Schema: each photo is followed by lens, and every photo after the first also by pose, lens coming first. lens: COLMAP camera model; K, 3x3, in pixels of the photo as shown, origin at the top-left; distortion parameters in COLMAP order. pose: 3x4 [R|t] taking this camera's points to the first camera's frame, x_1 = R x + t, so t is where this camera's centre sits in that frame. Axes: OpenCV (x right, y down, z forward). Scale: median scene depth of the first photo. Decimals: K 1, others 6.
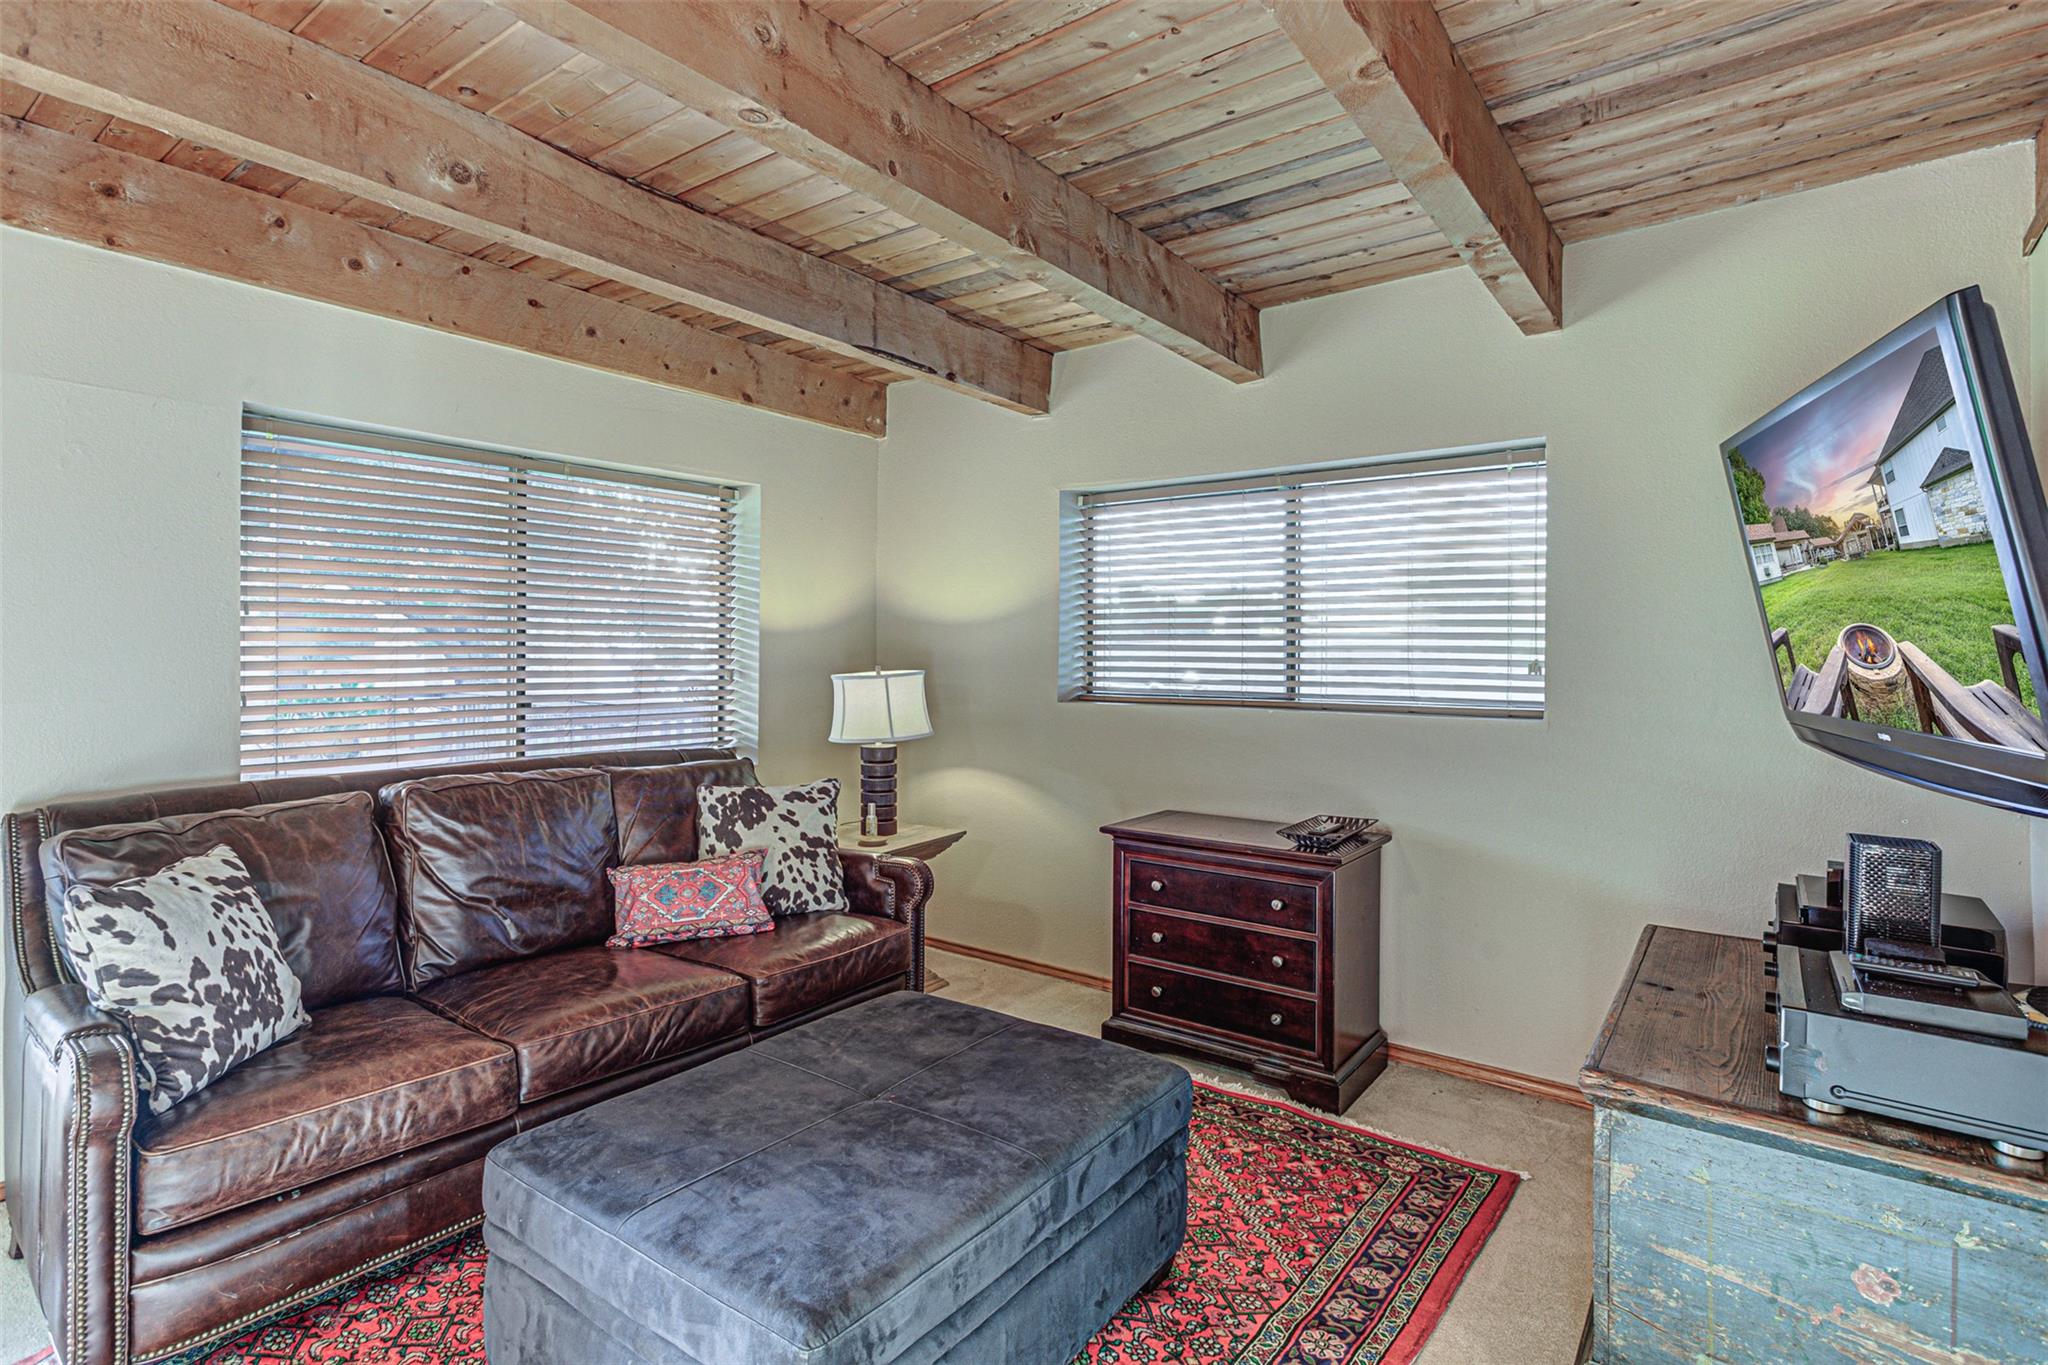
lens RADIAL K [[1012.1, 0, 1006.0], [0, 1012.1, 650.4], [0, 0, 1]] dist [-0.004303, 0.004266]
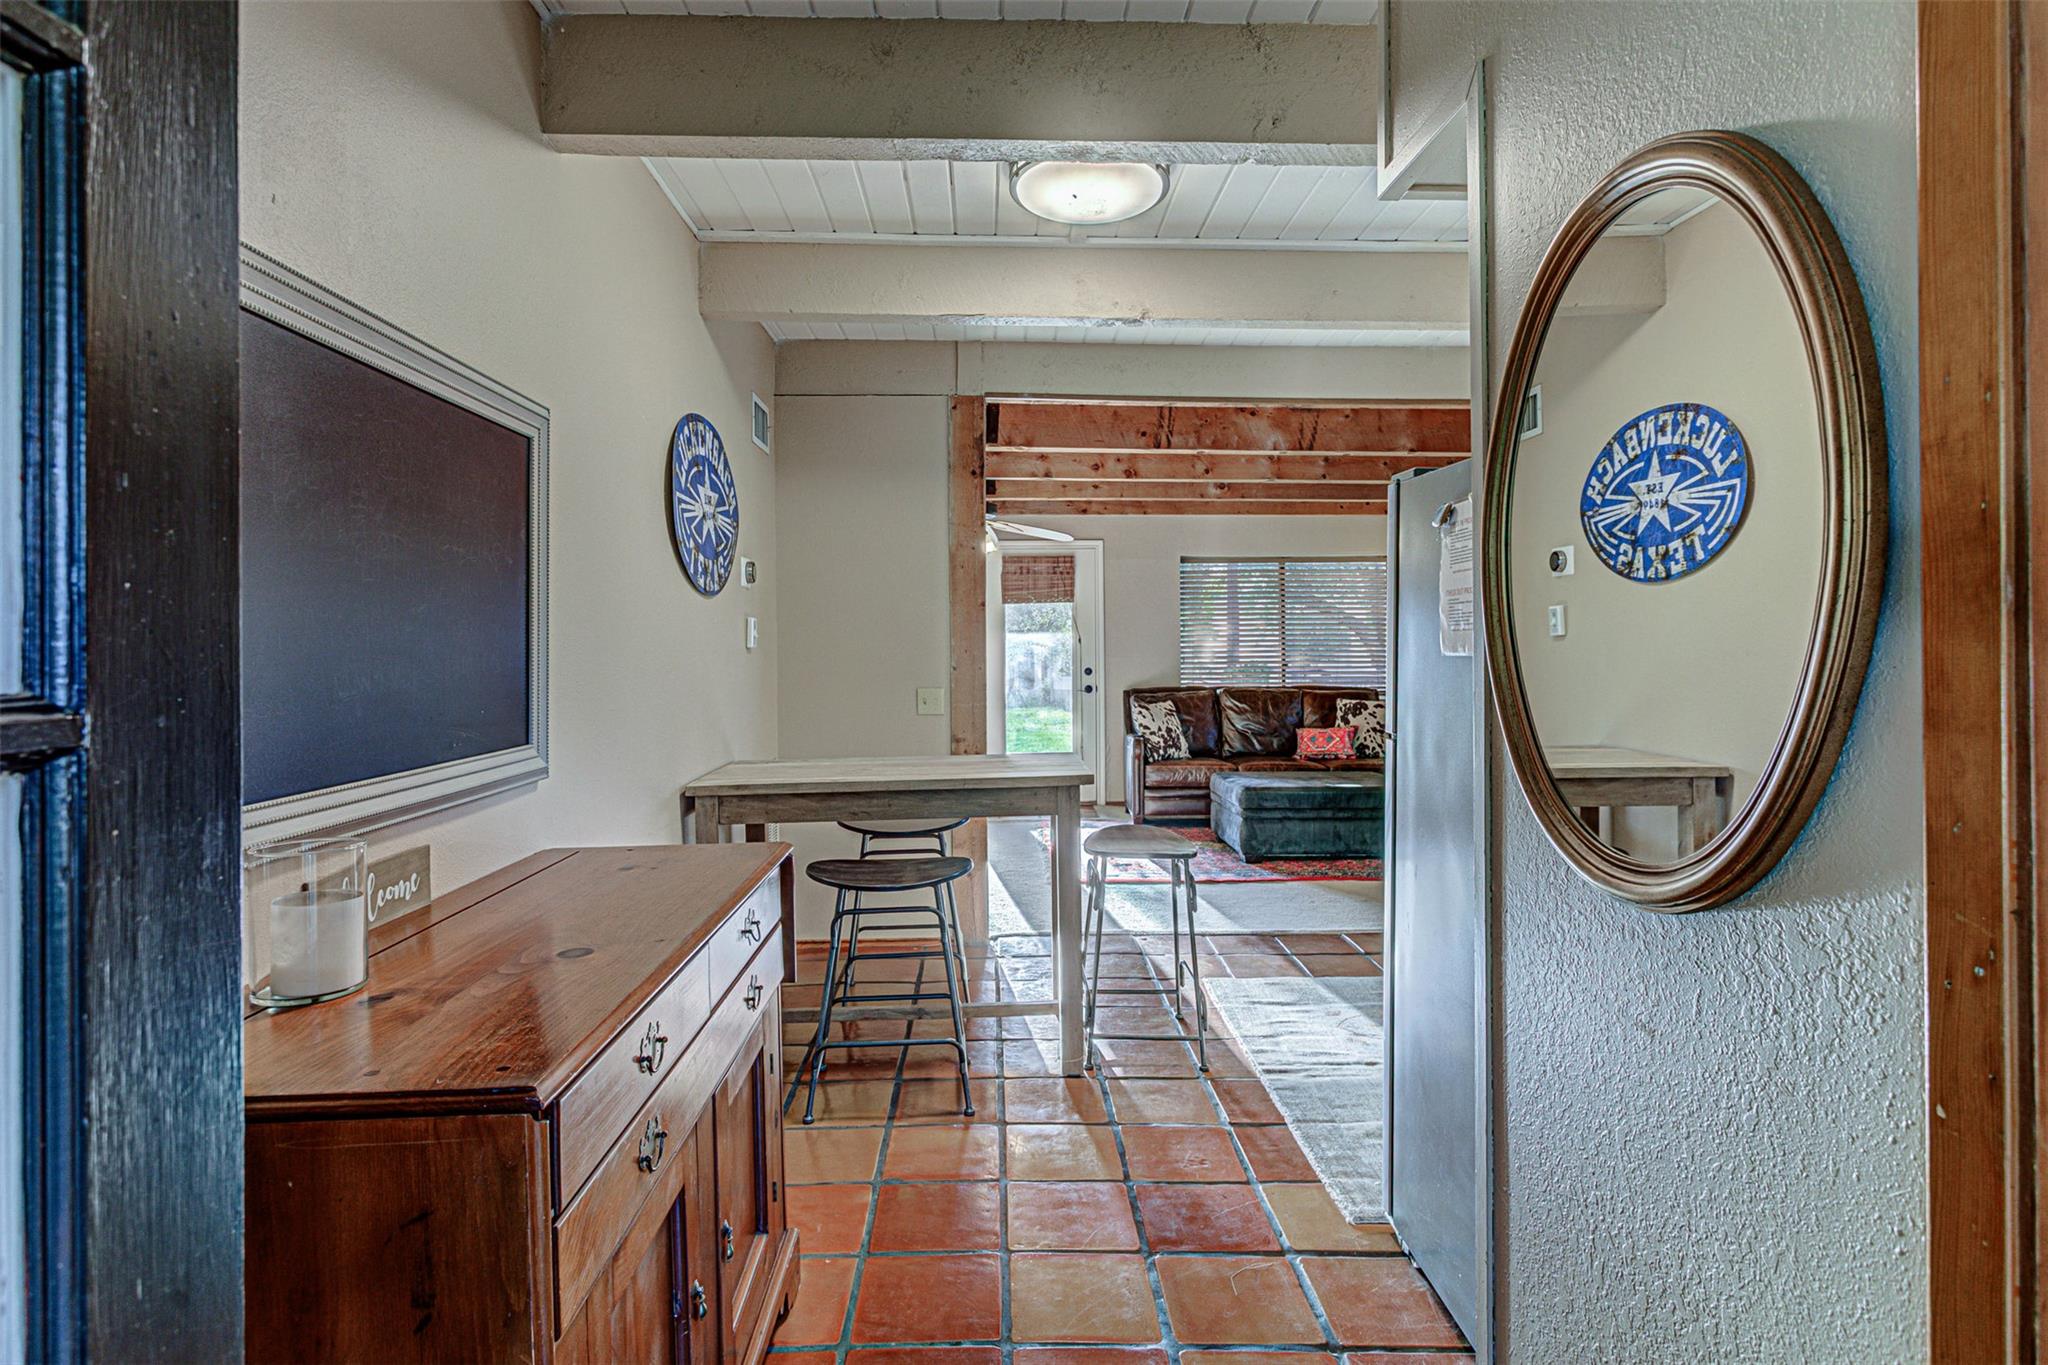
lens RADIAL K [[1012.1, 0, 1013.4], [0, 1012.1, 674.0], [0, 0, 1]] dist [-0.004303, 0.004266]
pose [[0.623235, 0.012178, -0.781940, 1.152772], [0.007516, 0.999739, 0.021561, 0.024752], [0.781999, -0.019314, 0.622981, -1.124219]]
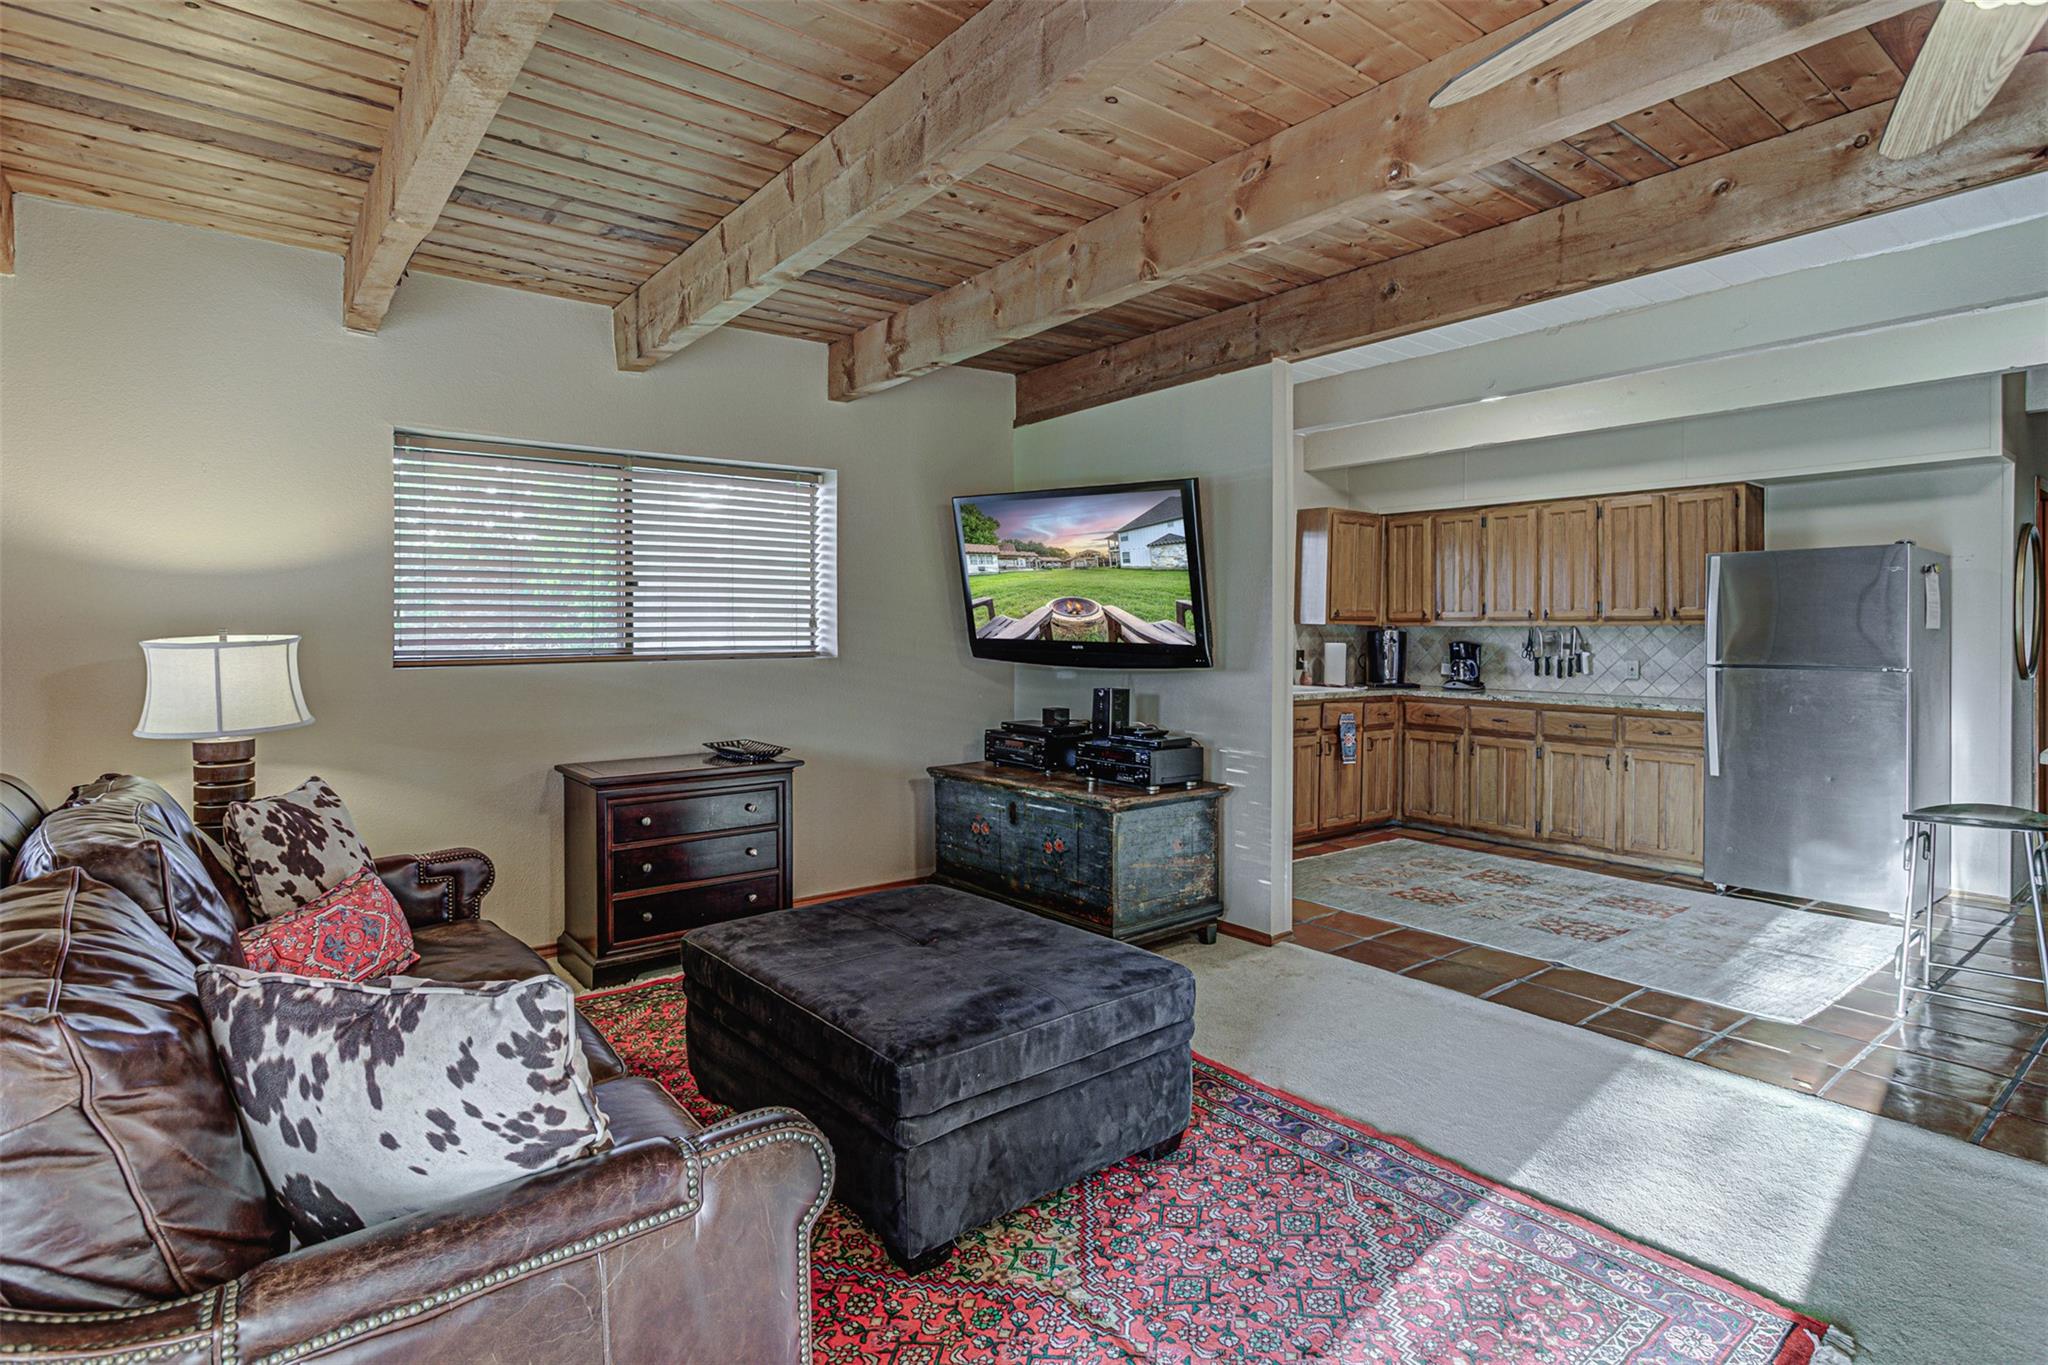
lens RADIAL K [[1012.1, 0, 1018.9], [0, 1012.1, 633.7], [0, 0, 1]] dist [-0.004303, 0.004266]
pose [[0.263308, -0.017358, 0.964556, -0.900568], [0.001856, 0.999845, 0.017487, 0.008815], [-0.964710, -0.002815, 0.263300, 0.348002]]
